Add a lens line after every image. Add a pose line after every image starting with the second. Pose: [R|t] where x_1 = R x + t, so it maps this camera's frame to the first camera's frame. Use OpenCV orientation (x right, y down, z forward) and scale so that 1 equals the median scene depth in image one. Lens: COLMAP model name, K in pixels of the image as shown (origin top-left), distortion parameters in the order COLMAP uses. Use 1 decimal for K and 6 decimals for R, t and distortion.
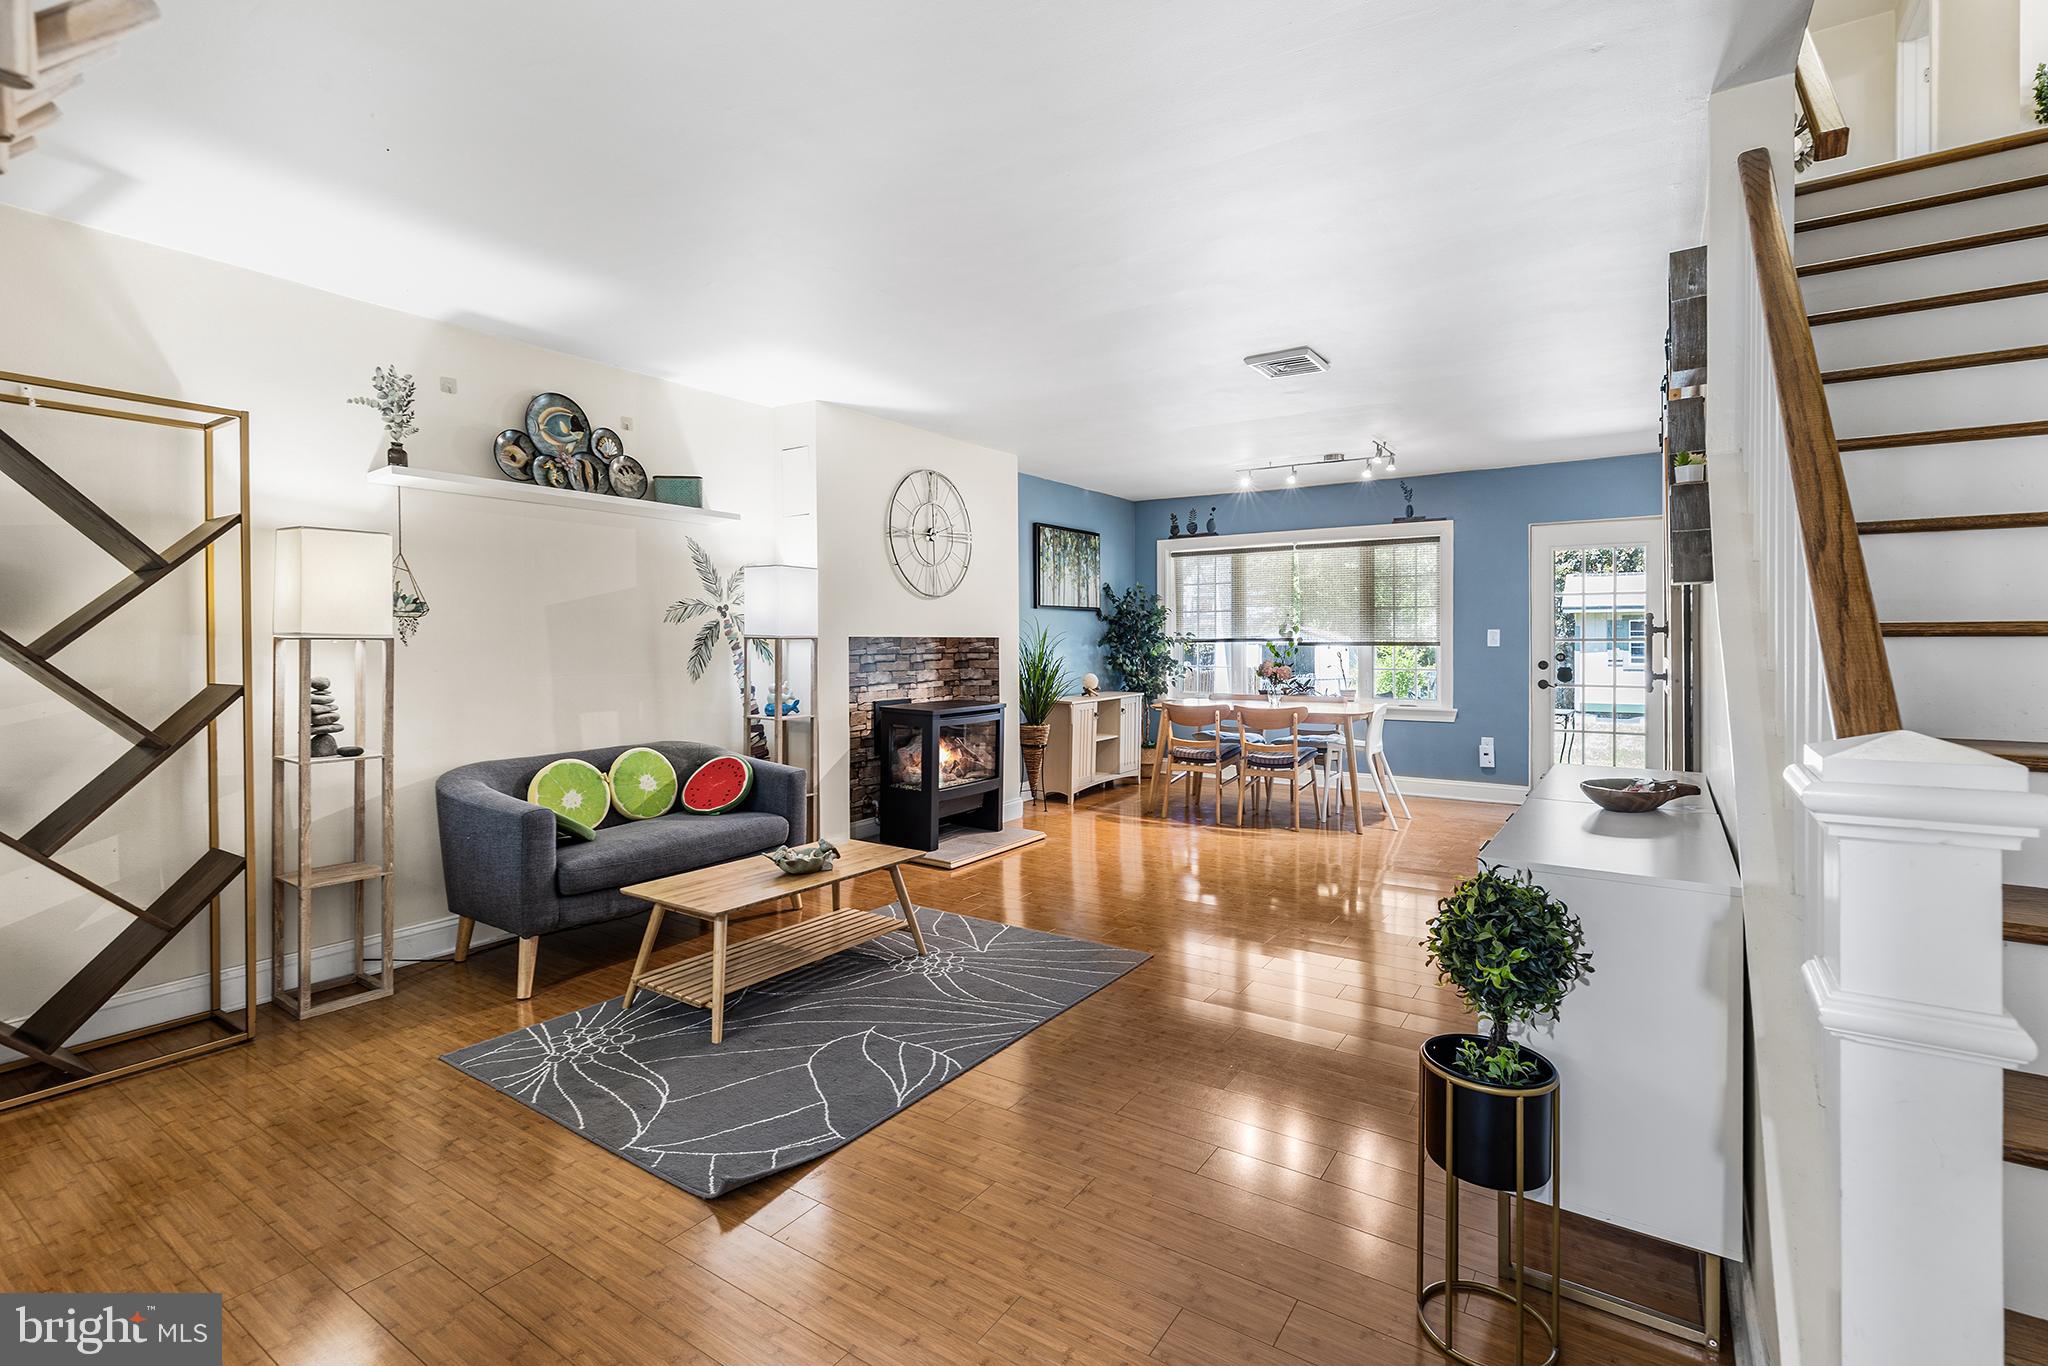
lens RADIAL K [[929.1, 0, 1034.8], [0, 929.1, 639.4], [0, 0, 1]] dist [-0.000461, -0.001109]
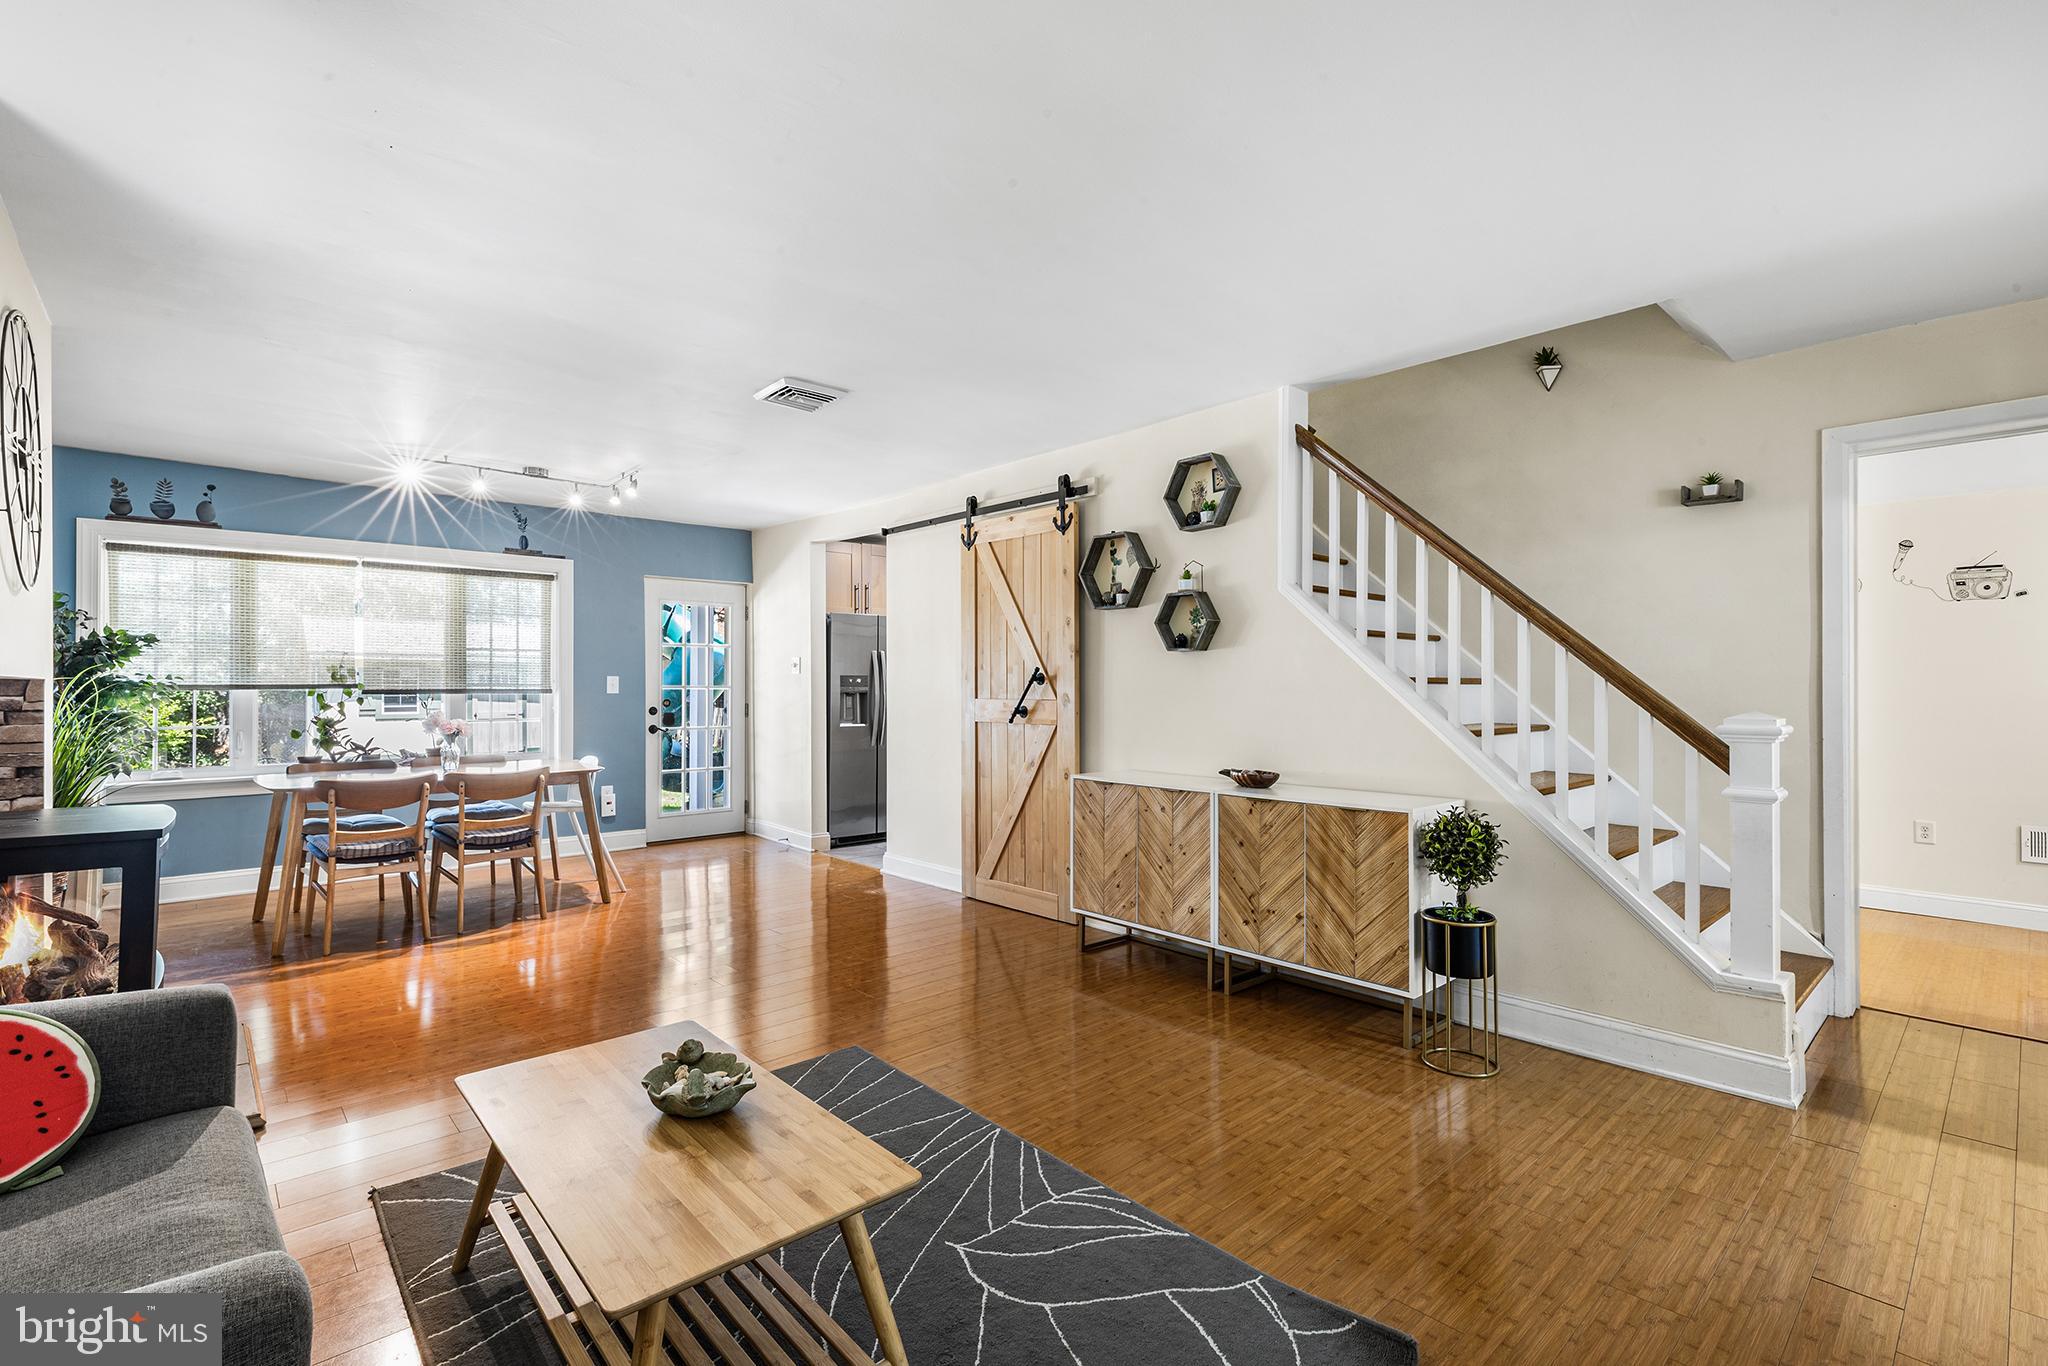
lens RADIAL K [[917.1, 0, 1029.3], [0, 917.1, 685.7], [0, 0, 1]] dist [0.000604, -0.000255]
pose [[0.239802, 0.003822, 0.970814, -0.350848], [-0.000530, 0.999993, -0.003806, 0.002690], [-0.970822, 0.000398, 0.239802, 0.333122]]
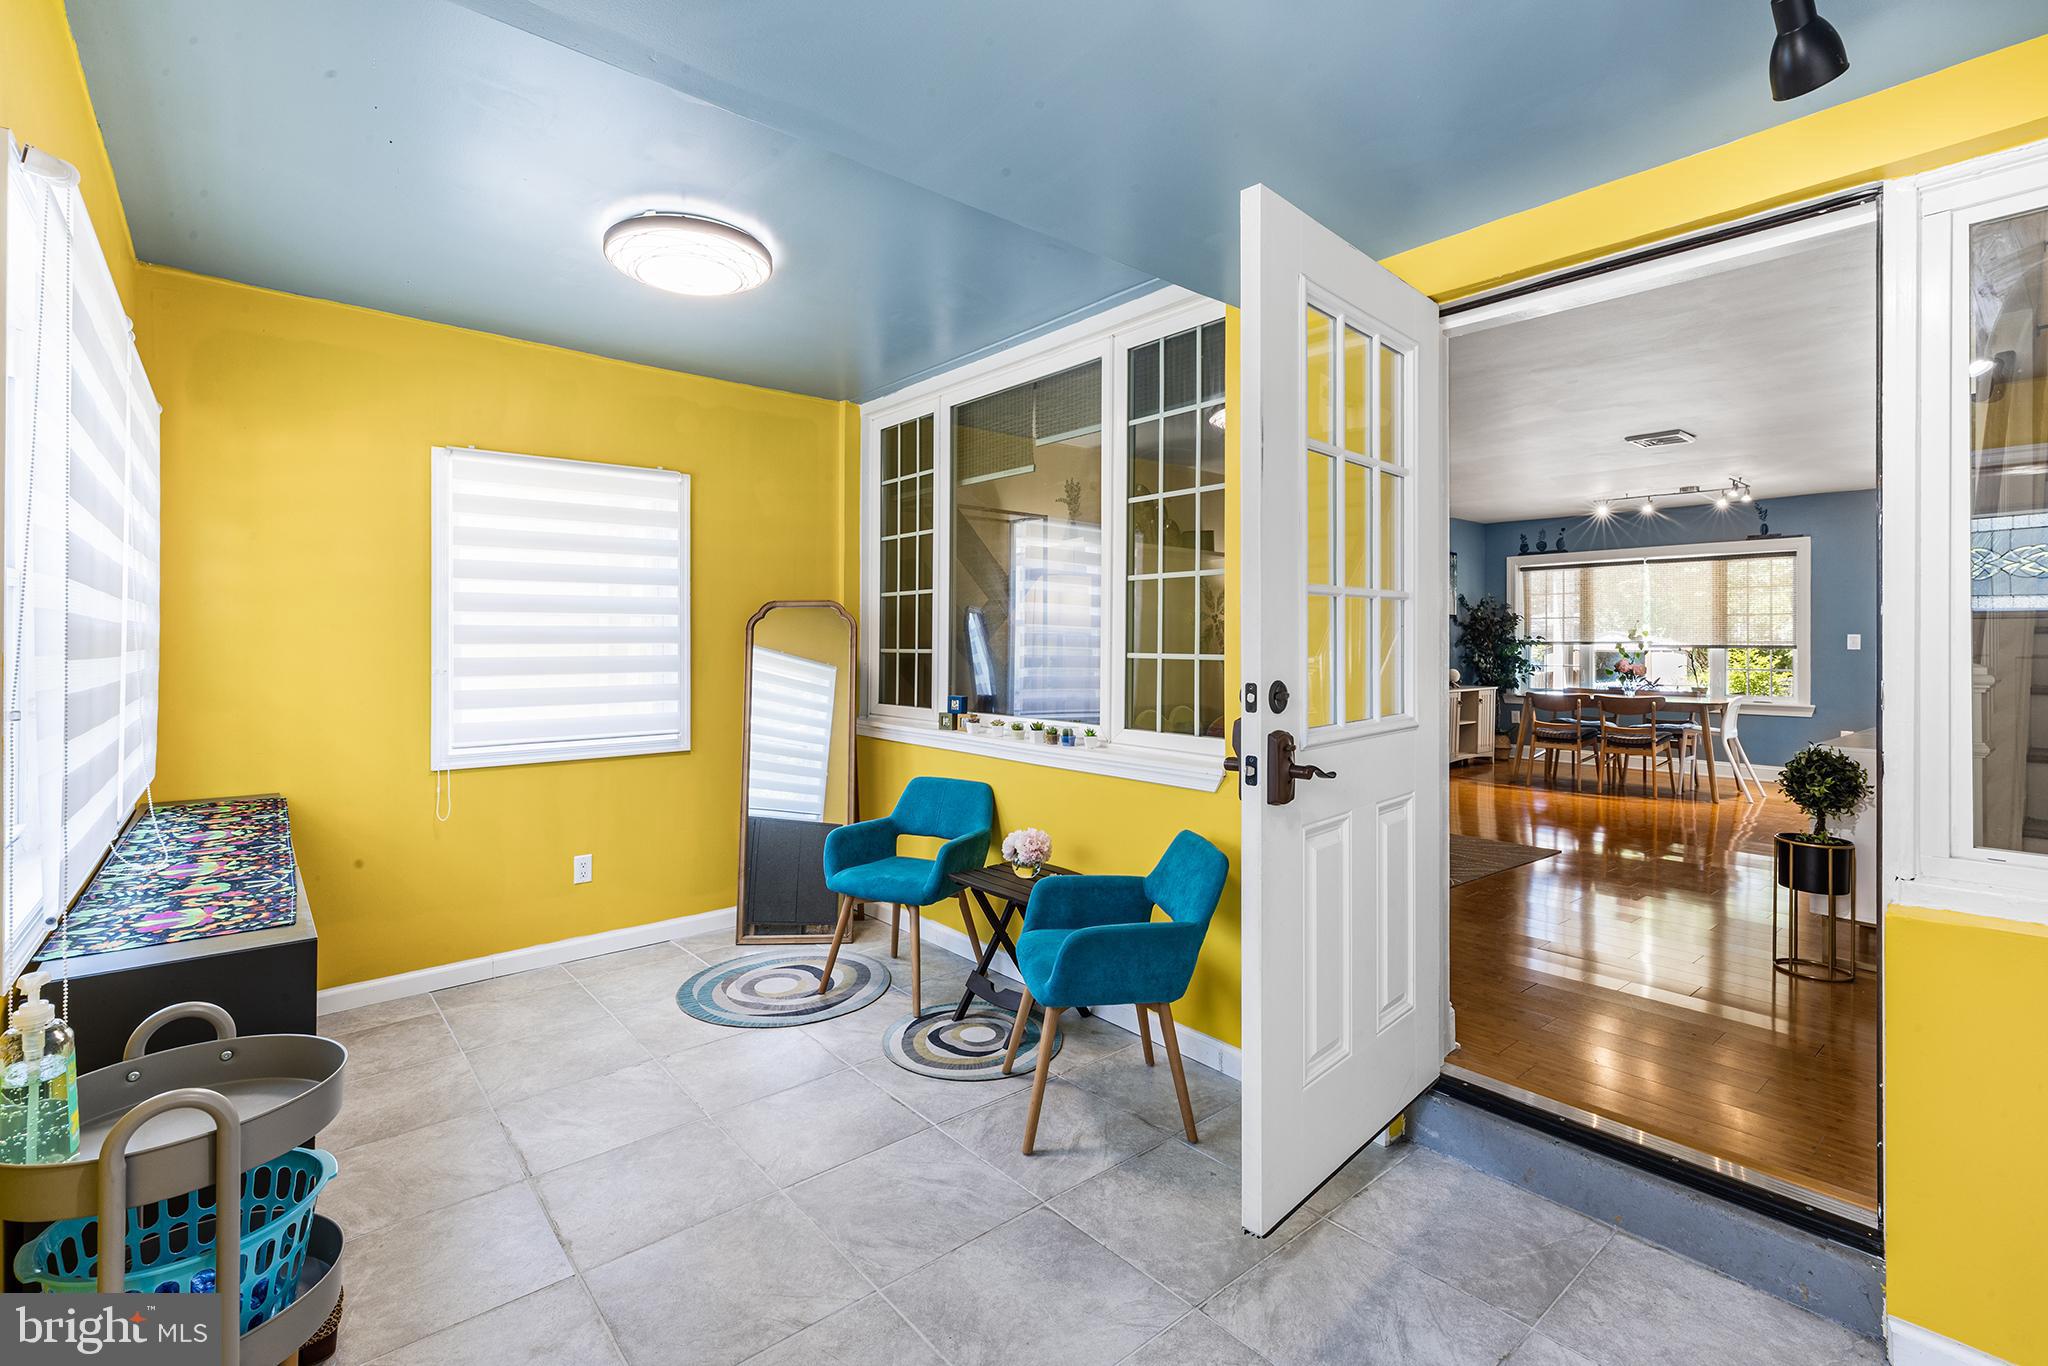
lens RADIAL K [[935.4, 0, 1017.9], [0, 935.4, 632.6], [0, 0, 1]] dist [-0.000778, -0.000432]
pose [[0.958581, 0.004187, -0.284788, -0.147680], [-0.007985, 0.999894, -0.012177, 0.008912], [0.284707, 0.013947, 0.958513, -0.358666]]
